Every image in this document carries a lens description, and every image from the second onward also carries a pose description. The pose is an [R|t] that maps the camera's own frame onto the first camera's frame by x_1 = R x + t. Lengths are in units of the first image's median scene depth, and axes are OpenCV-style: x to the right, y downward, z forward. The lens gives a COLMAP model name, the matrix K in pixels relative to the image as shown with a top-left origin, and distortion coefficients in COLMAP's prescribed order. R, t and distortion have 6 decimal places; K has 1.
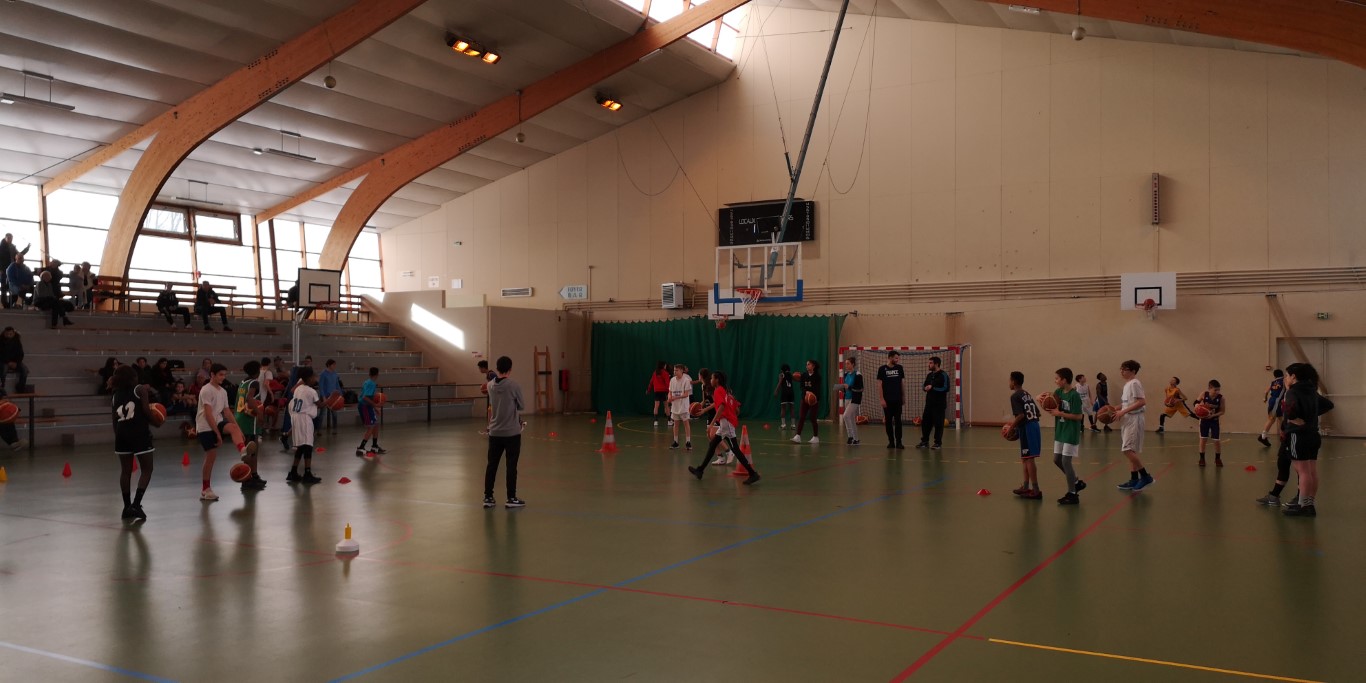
lens RADIAL K [[1038.3, 0, 683.0], [0, 1038.3, 341.5], [0, 0, 1]] dist [0.099904, -0.139320]
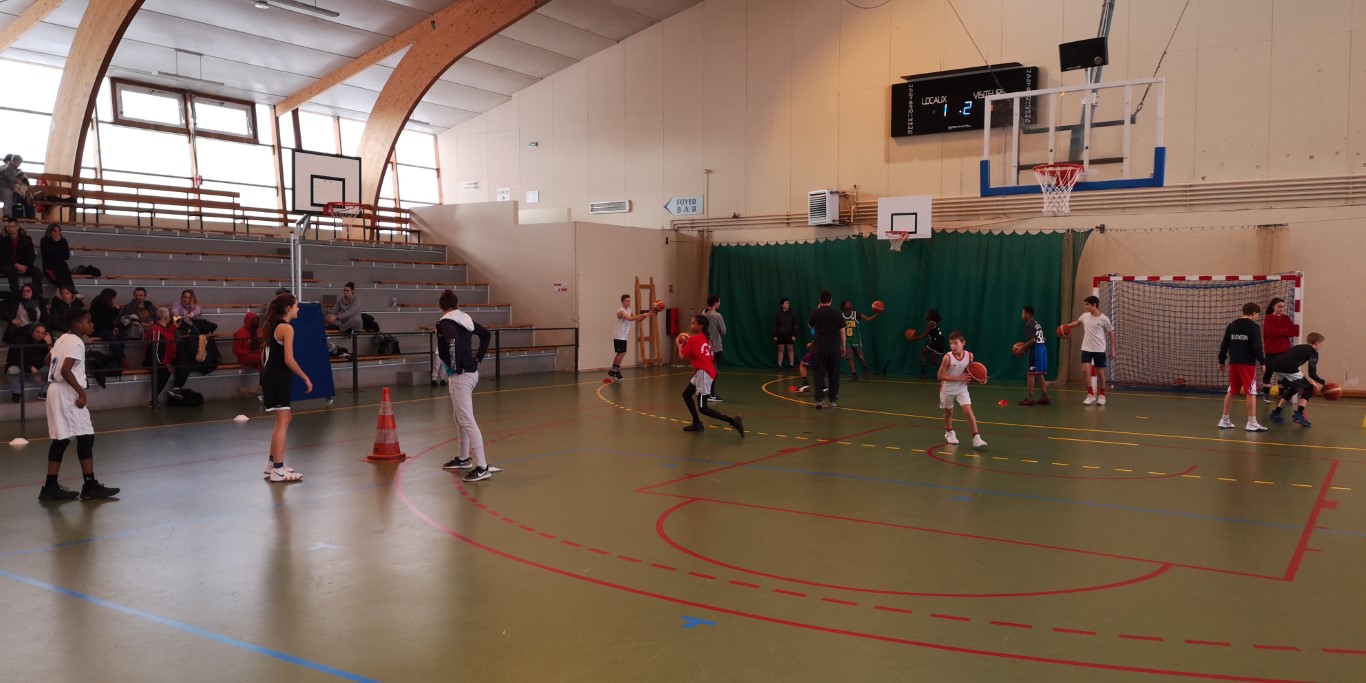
lens RADIAL K [[1038.3, 0, 683.0], [0, 1038.3, 341.5], [0, 0, 1]] dist [0.099904, -0.139320]
pose [[0.997643, 0.006415, -0.068322, -0.058106], [-0.002198, 0.998098, 0.061616, 0.004993], [0.068587, -0.061321, 0.995759, 0.258083]]
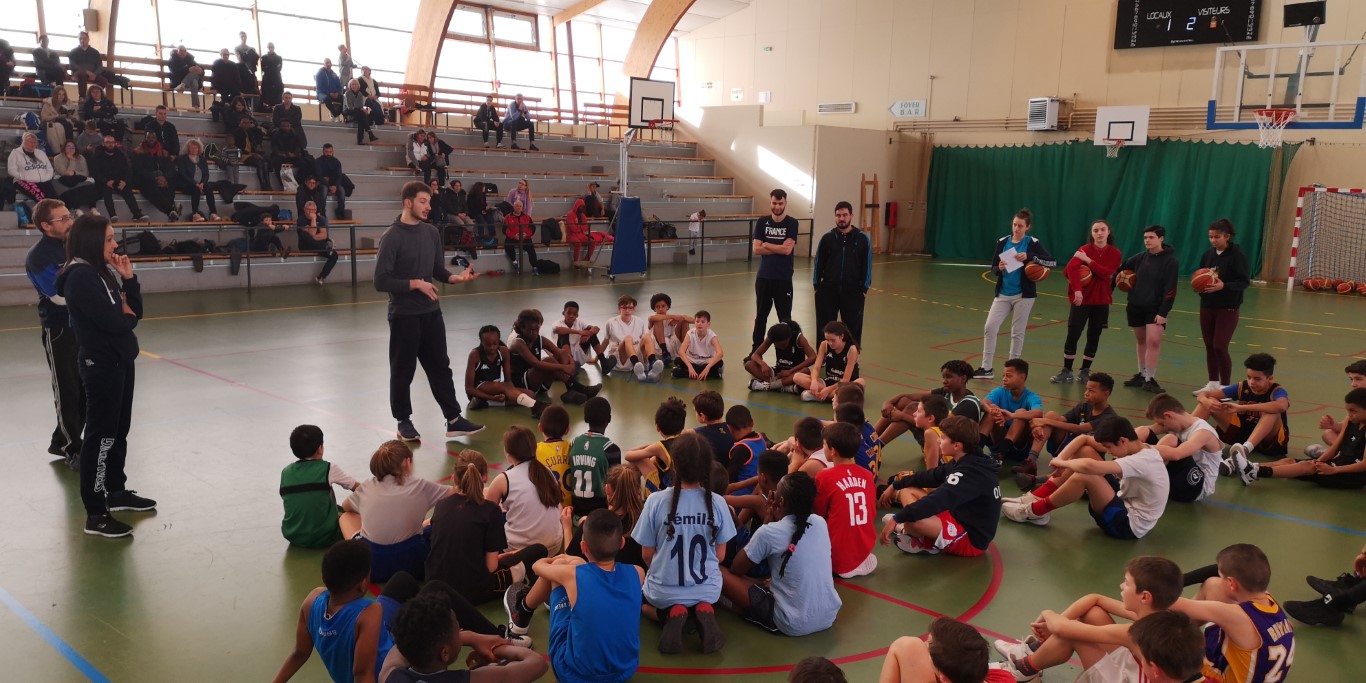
lens RADIAL K [[1038.3, 0, 683.0], [0, 1038.3, 341.5], [0, 0, 1]] dist [0.099904, -0.139320]
pose [[0.974859, 0.061314, -0.214222, -0.096520], [-0.022959, 0.983919, 0.177133, -0.008586], [0.221638, -0.167762, 0.960590, 0.129202]]
